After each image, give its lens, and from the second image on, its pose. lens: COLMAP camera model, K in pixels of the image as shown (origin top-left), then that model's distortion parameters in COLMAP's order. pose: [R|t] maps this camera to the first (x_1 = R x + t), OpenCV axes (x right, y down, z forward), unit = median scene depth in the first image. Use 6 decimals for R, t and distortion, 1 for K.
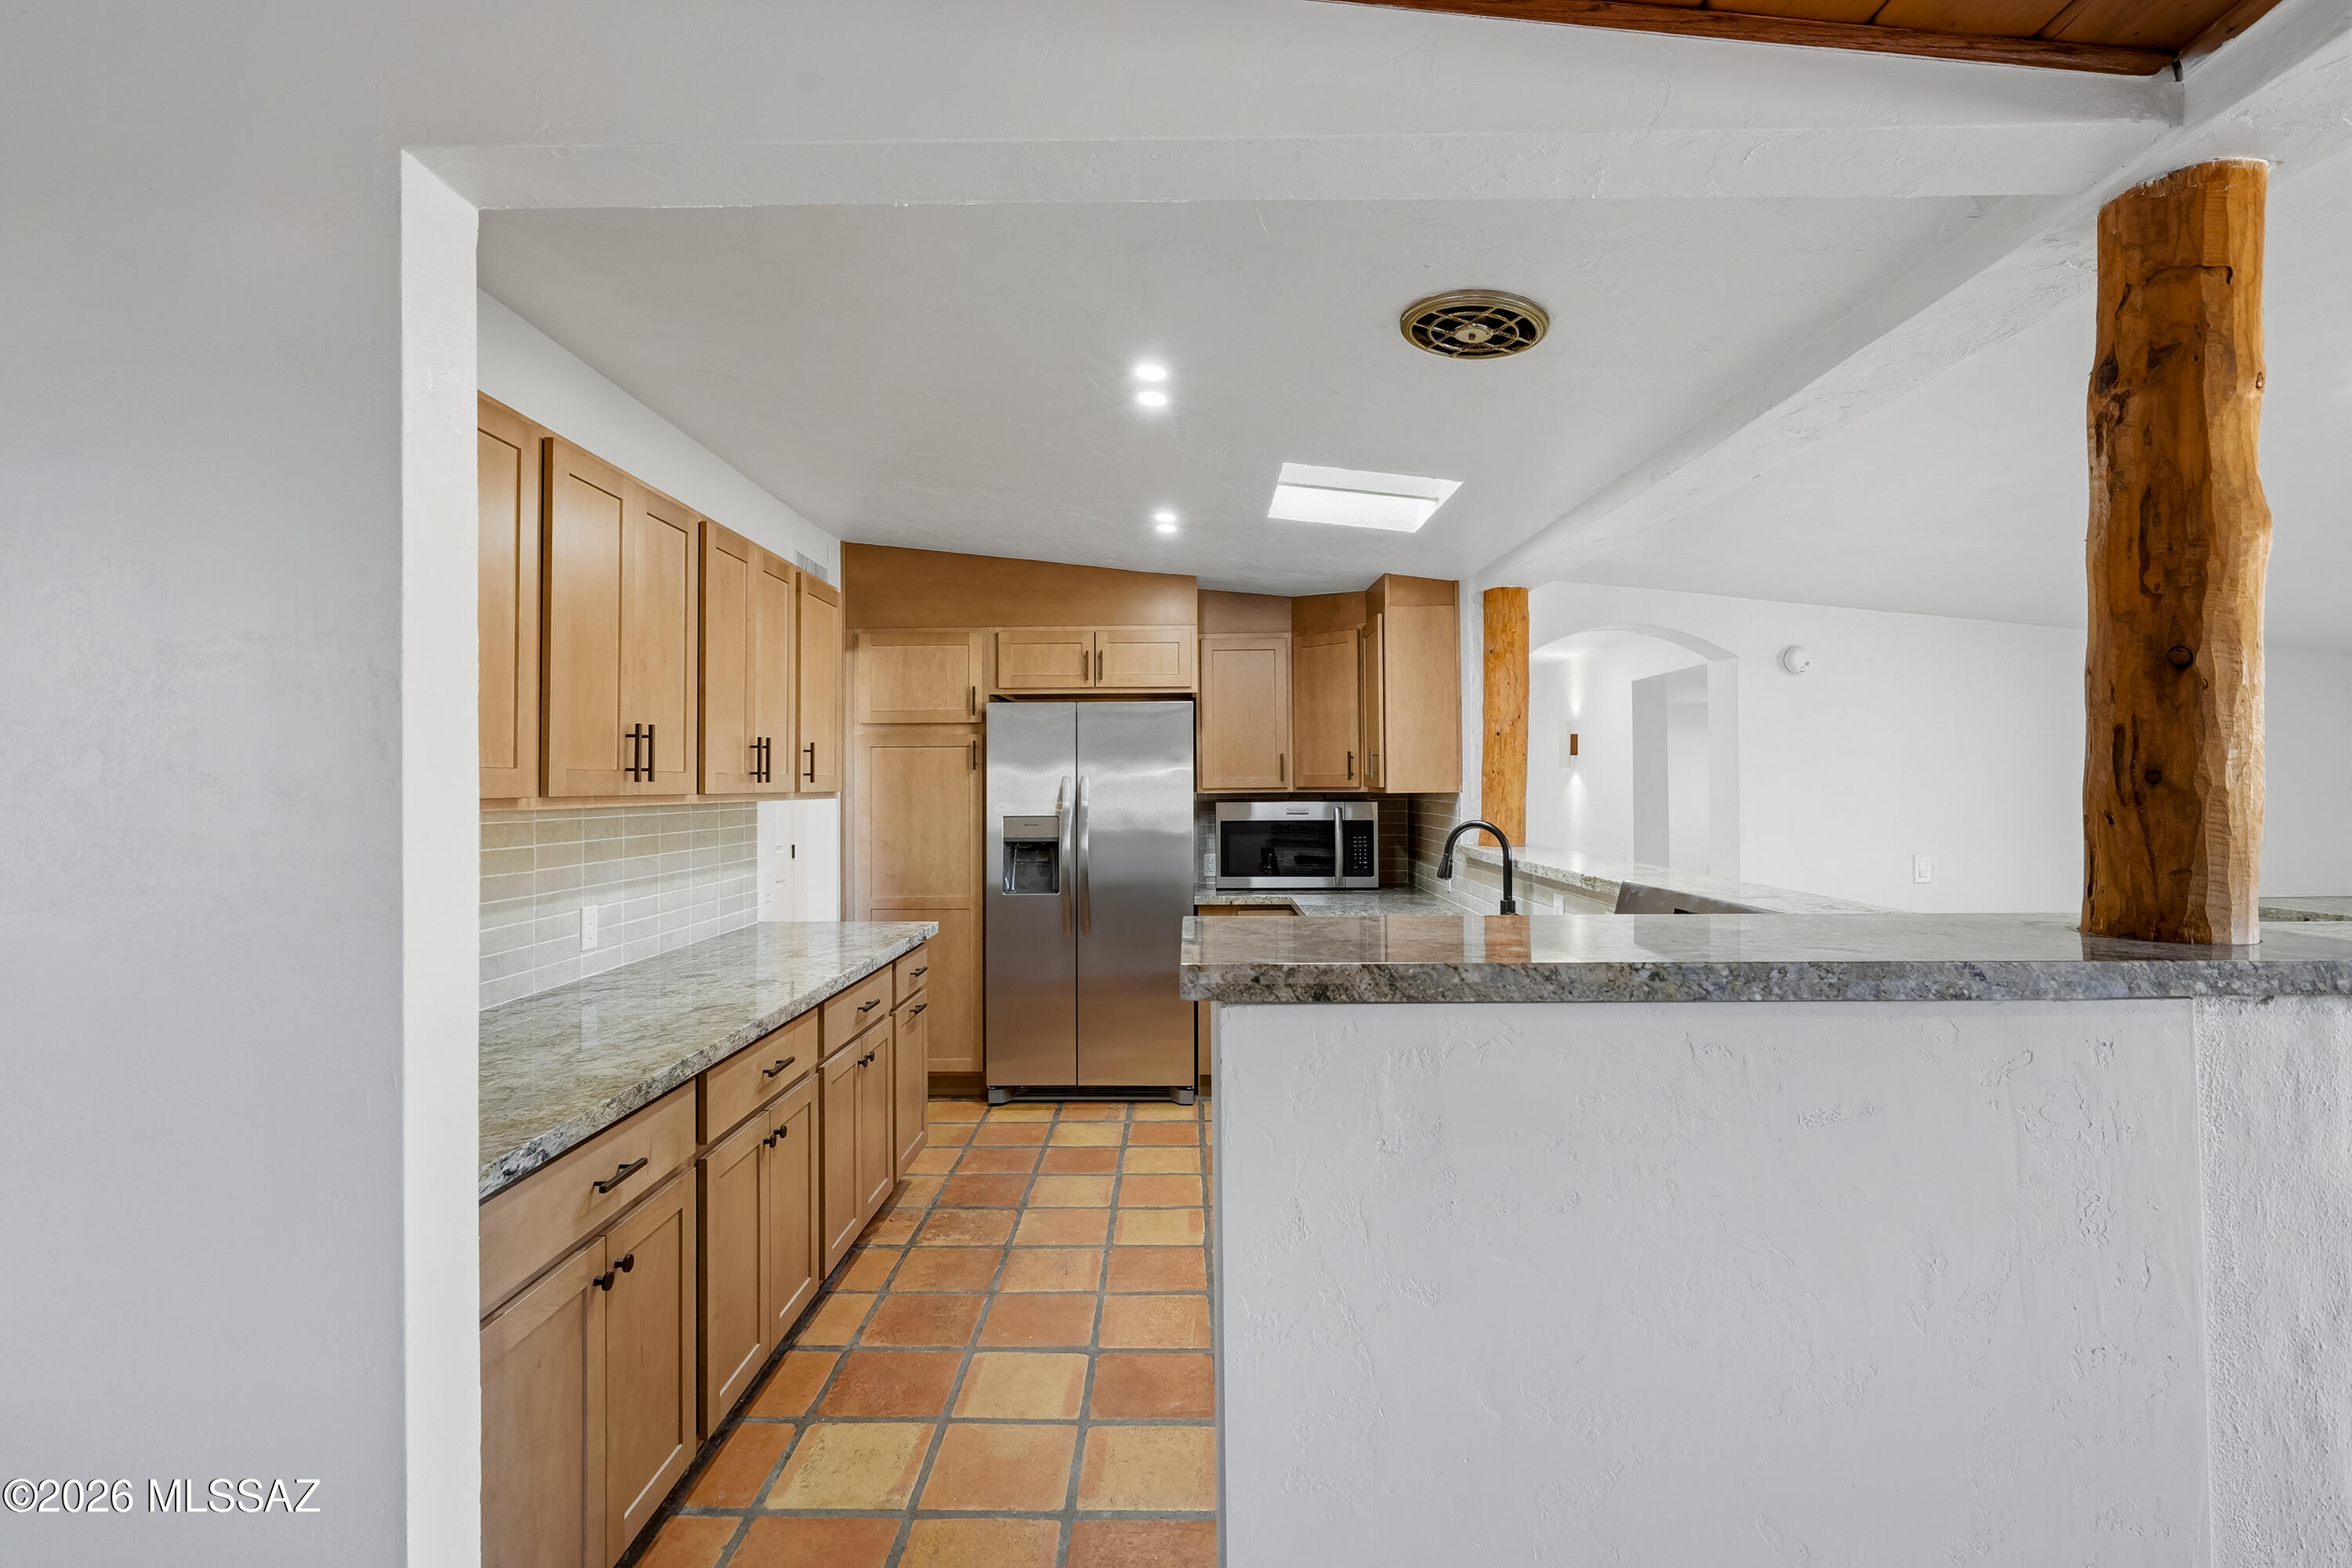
lens RADIAL K [[1091.8, 0, 1172.9], [0, 1091.8, 781.9], [0, 0, 1]] dist [0.004335, 0.000144]
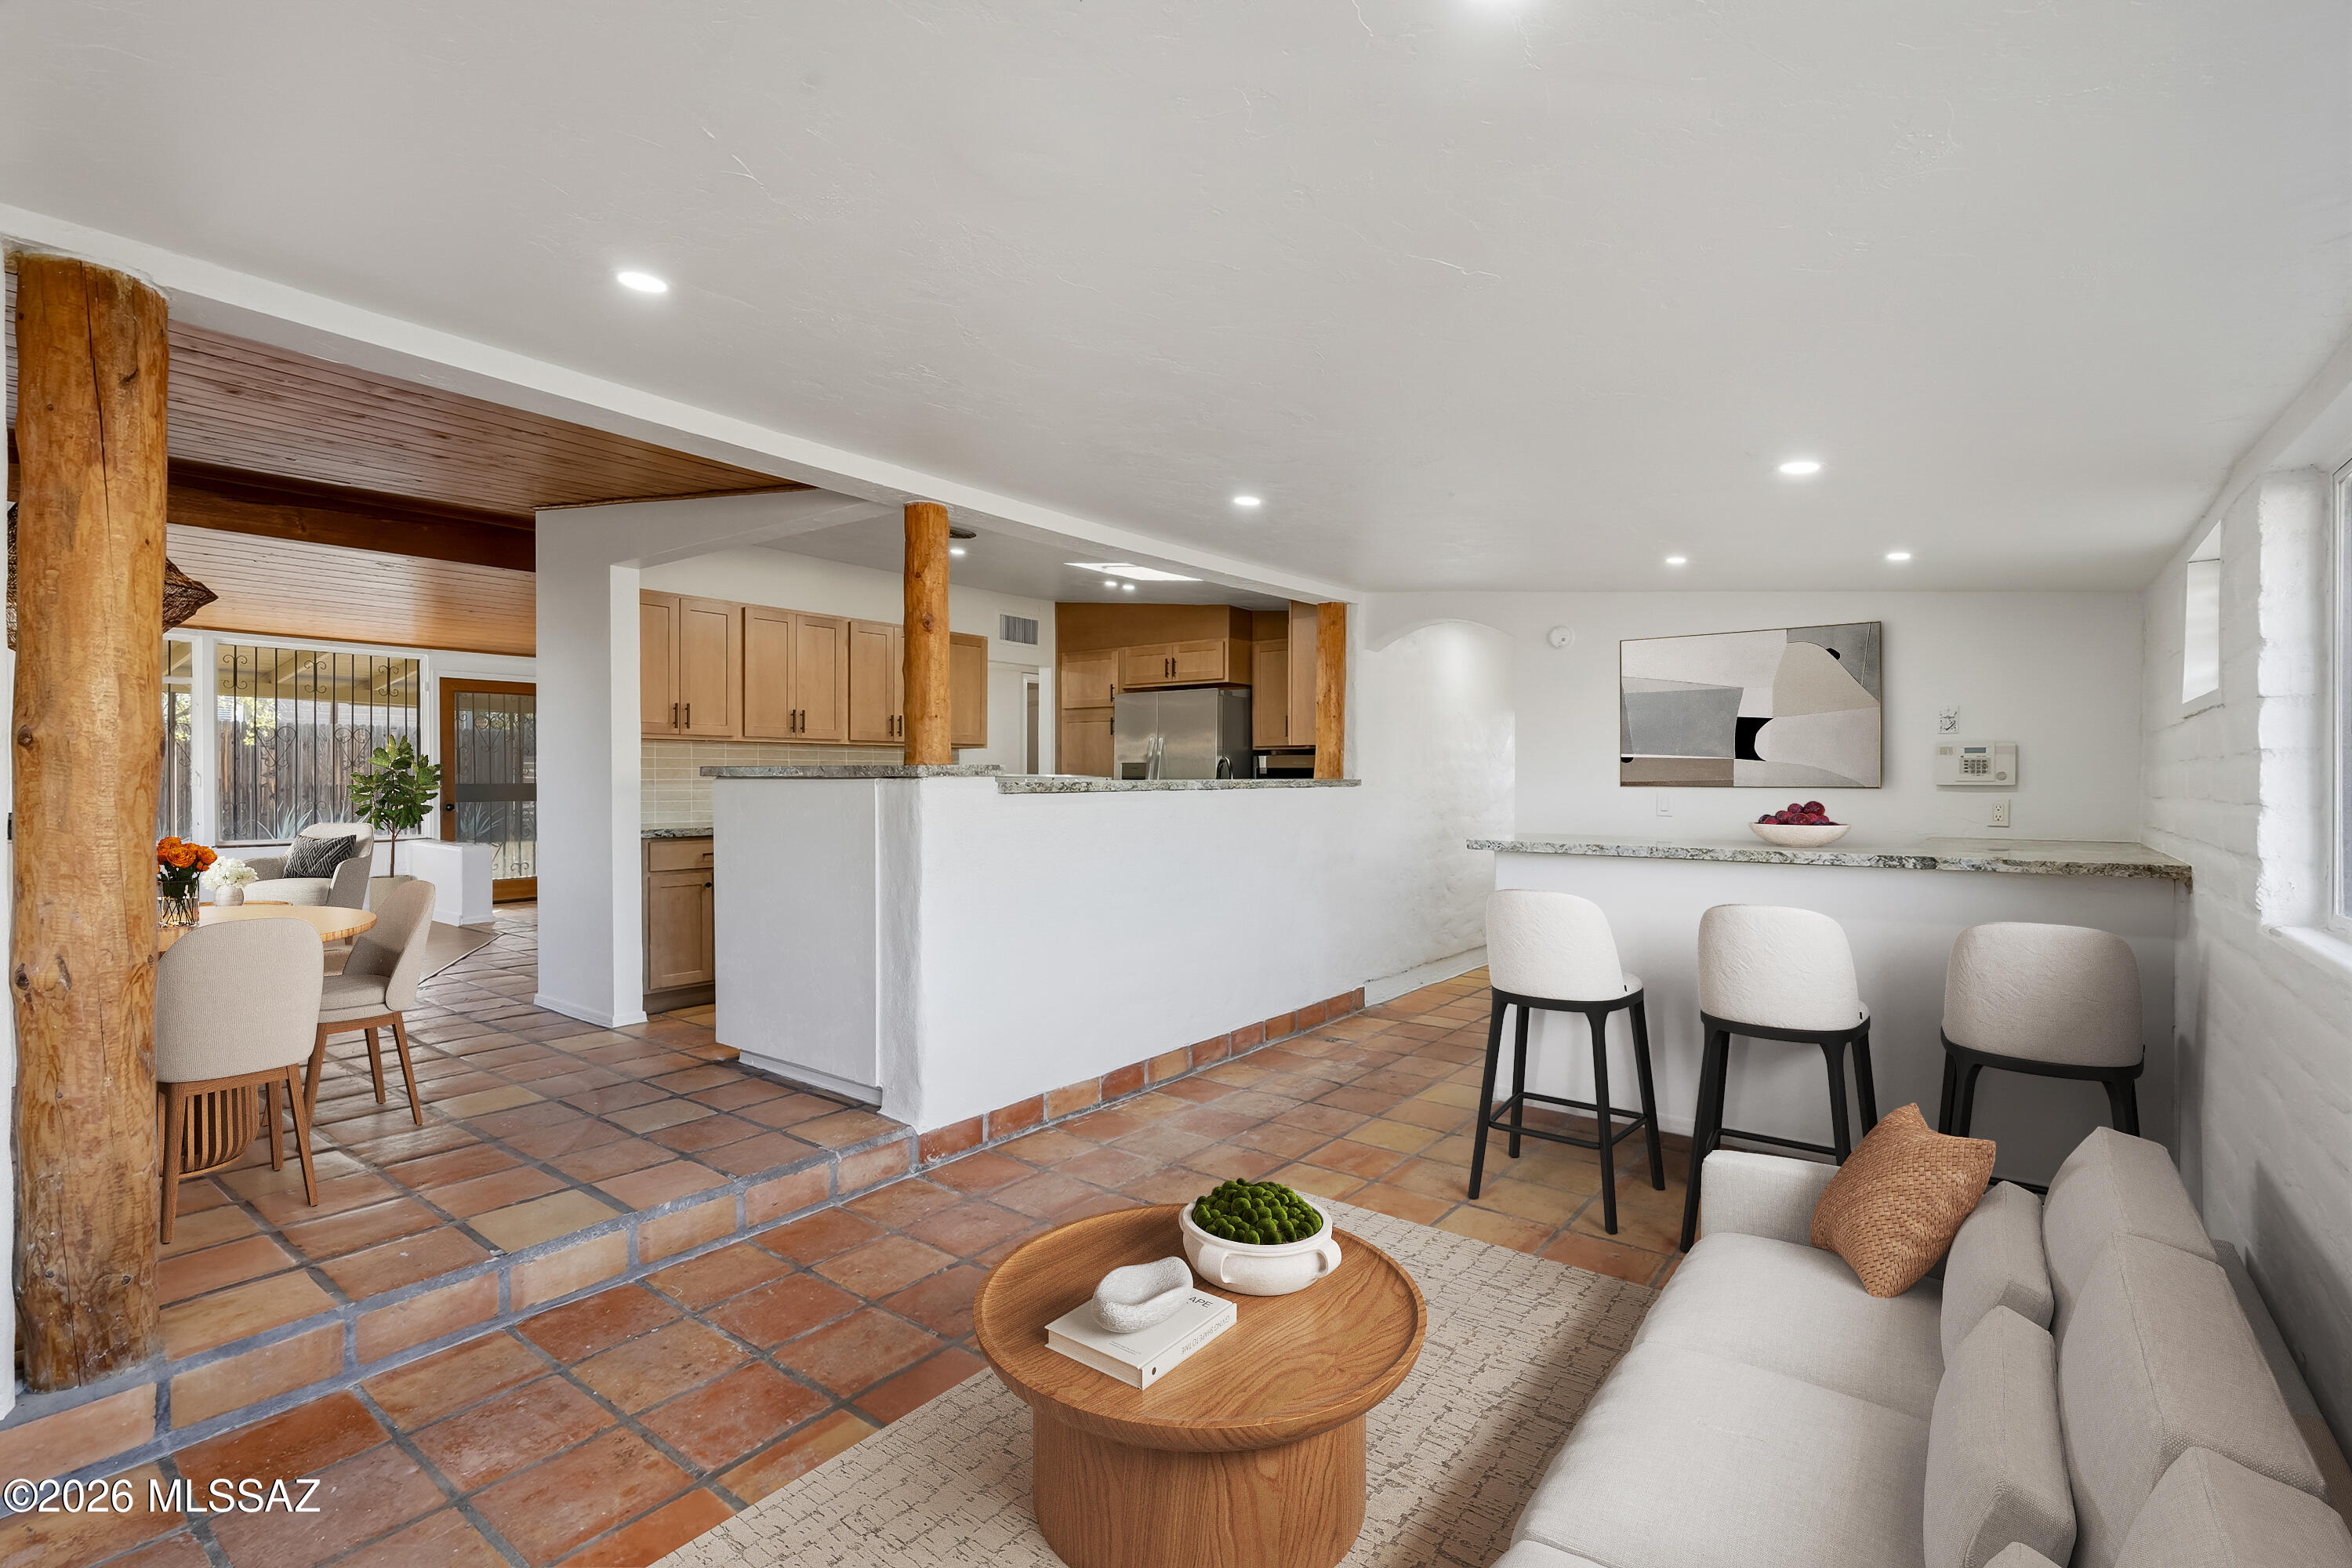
lens RADIAL K [[1091.8, 0, 1193.7], [0, 1091.8, 773.0], [0, 0, 1]] dist [0.004335, 0.000144]
pose [[0.804282, 0.004925, -0.594227, 0.893264], [-0.005749, 0.999983, 0.000507, 0.044366], [0.594220, 0.003008, 0.804297, -0.250608]]
